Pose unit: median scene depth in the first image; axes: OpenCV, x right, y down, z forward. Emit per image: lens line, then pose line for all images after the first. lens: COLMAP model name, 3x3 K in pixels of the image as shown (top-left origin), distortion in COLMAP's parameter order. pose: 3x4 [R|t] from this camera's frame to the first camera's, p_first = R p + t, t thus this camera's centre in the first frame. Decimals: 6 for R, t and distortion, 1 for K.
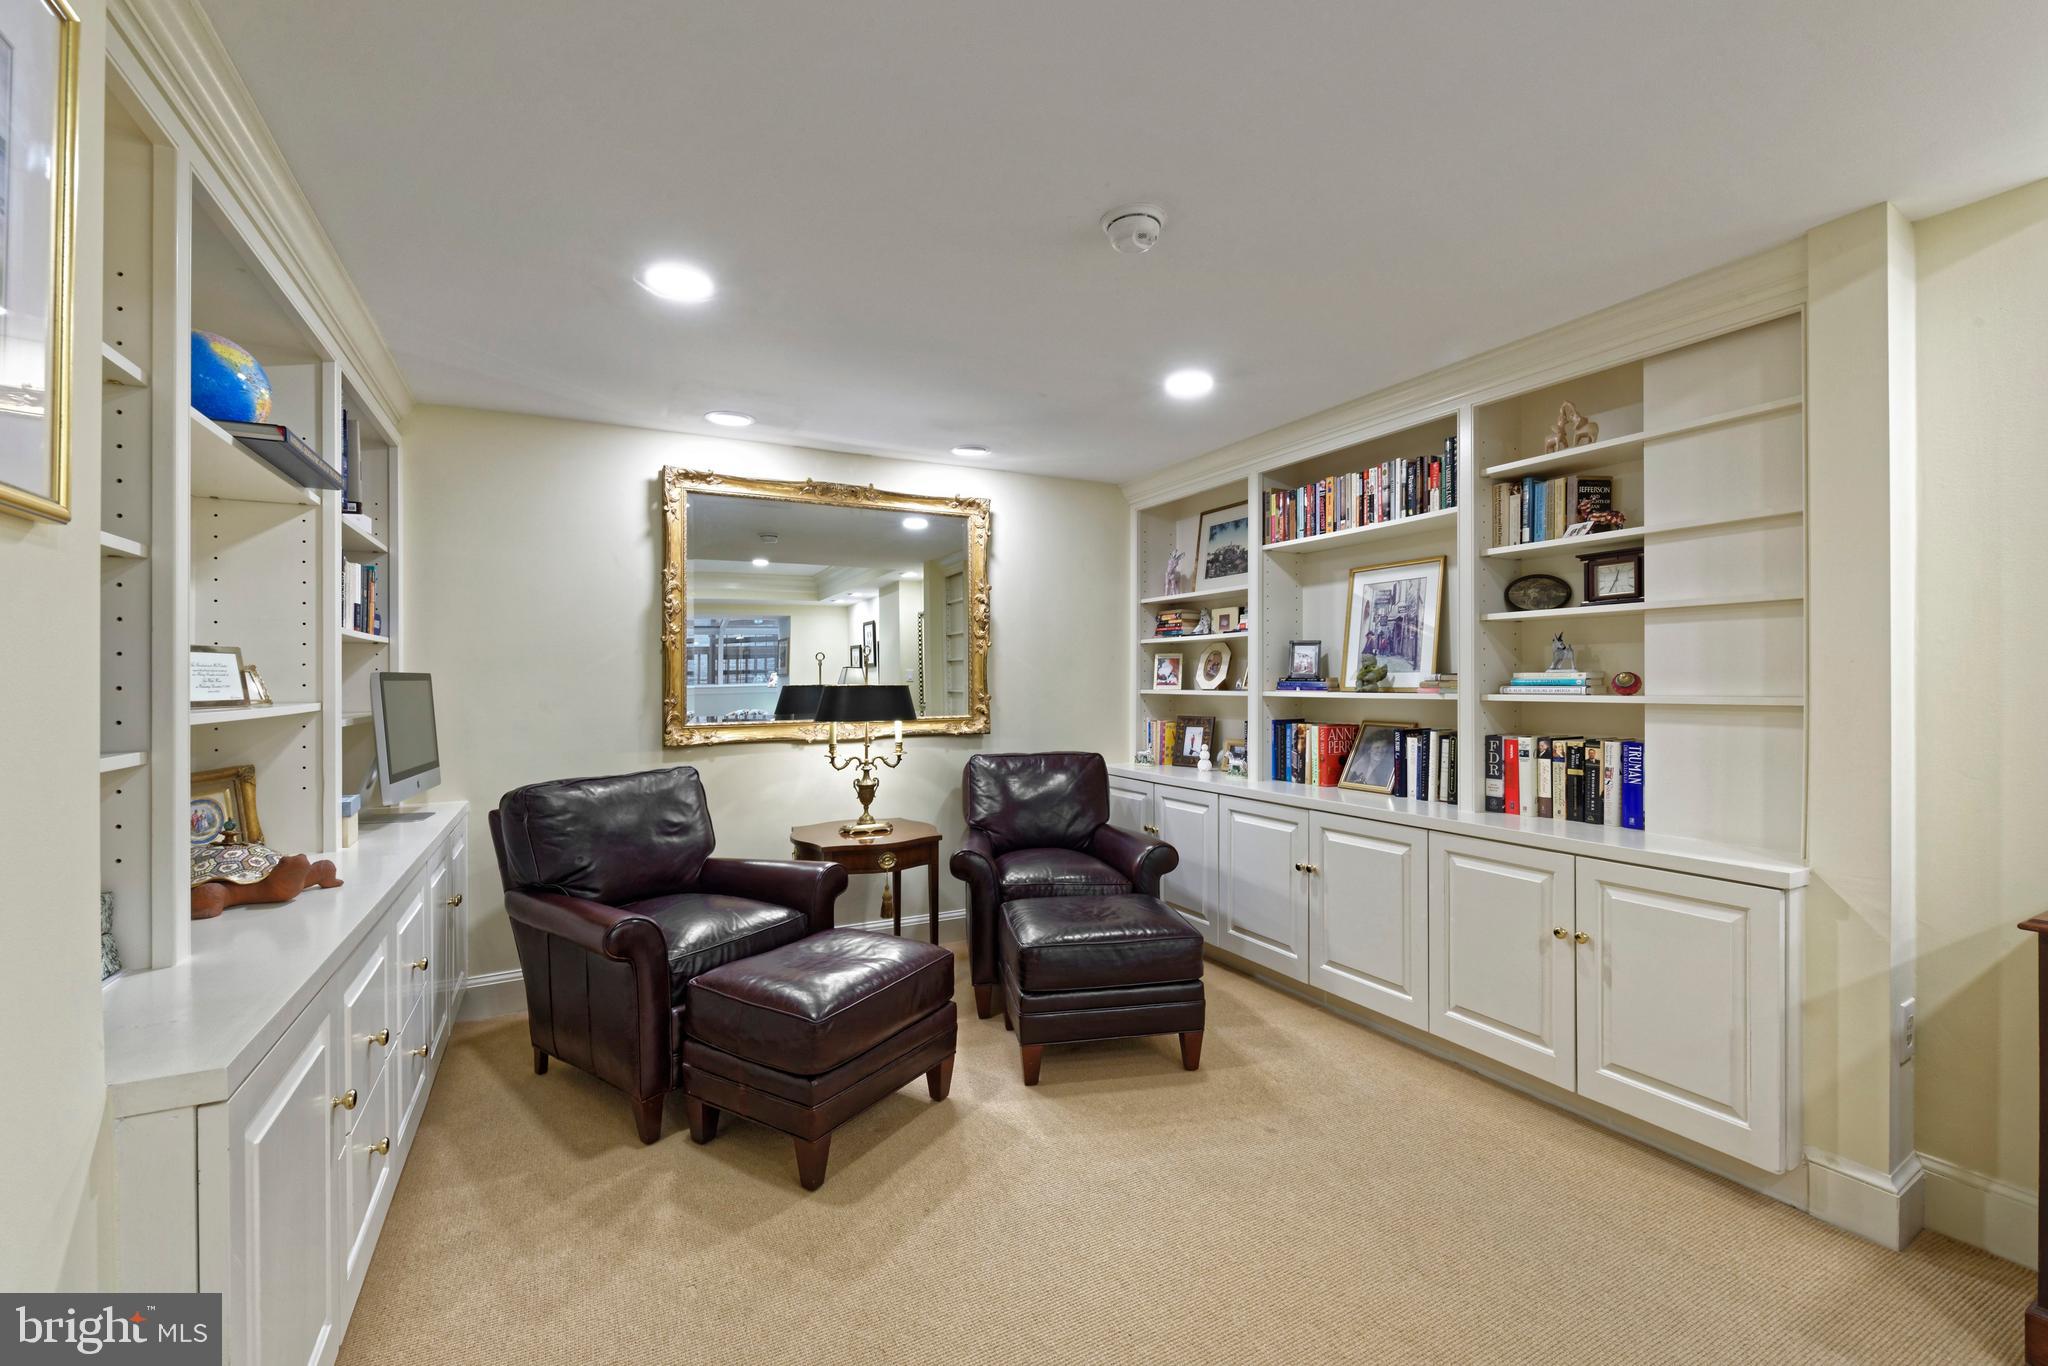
lens RADIAL K [[775.0, 0, 922.5], [0, 775.0, 682.3], [0, 0, 1]] dist [-0.006923, -0.000095]
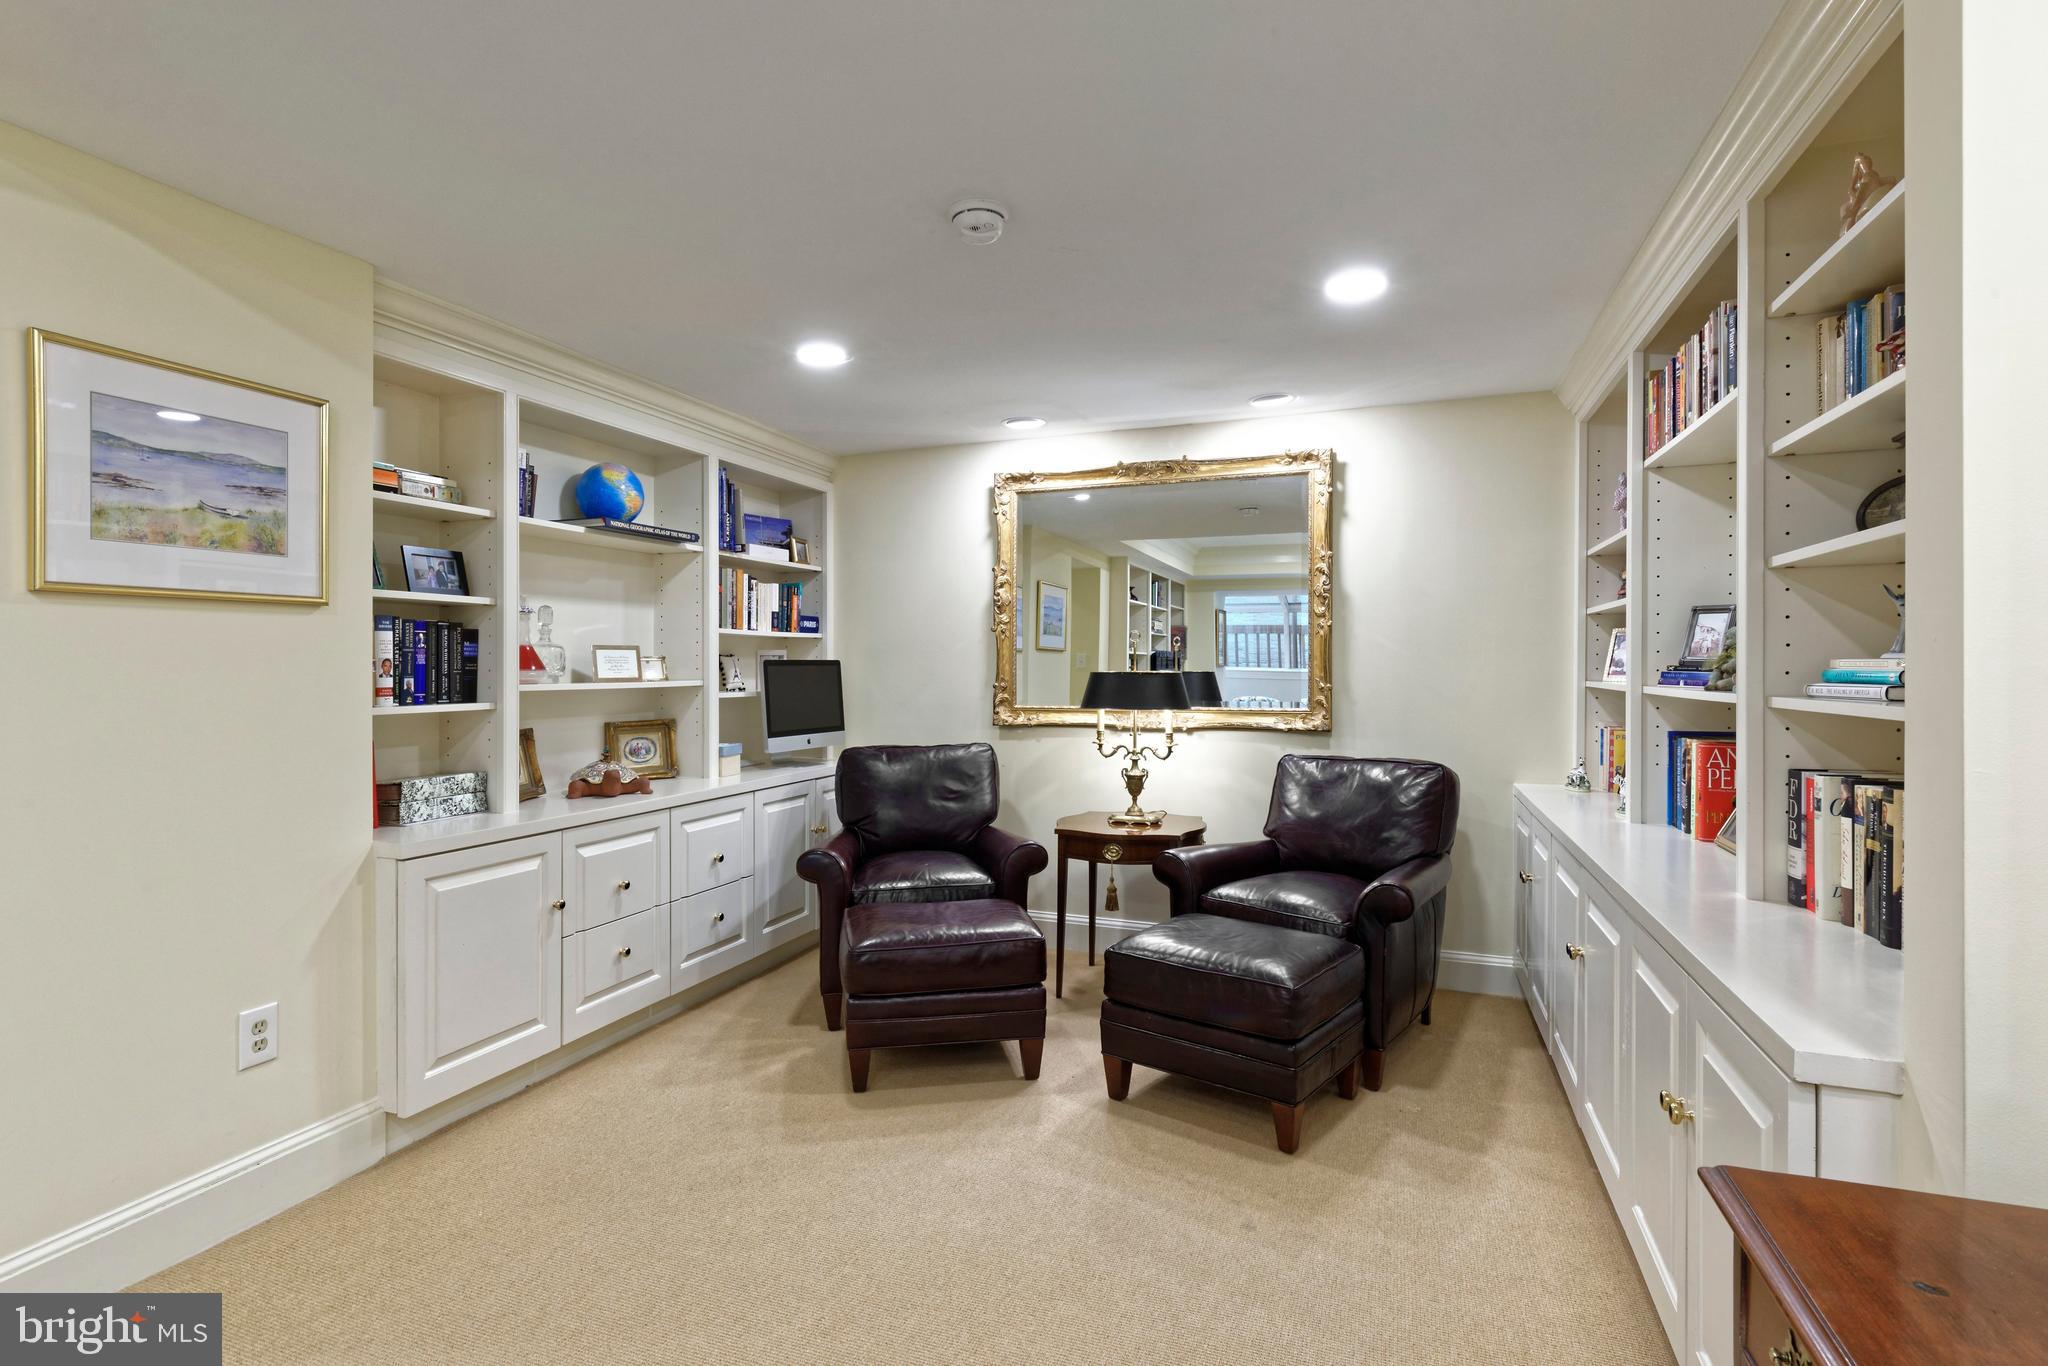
lens RADIAL K [[927.9, 0, 1094.8], [0, 927.9, 668.3], [0, 0, 1]] dist [-0.001605, -0.000015]
pose [[0.727332, 0.005158, -0.686267, 0.689730], [-0.003164, 0.999986, 0.004163, -0.005373], [0.686279, -0.000856, 0.727338, 0.127192]]
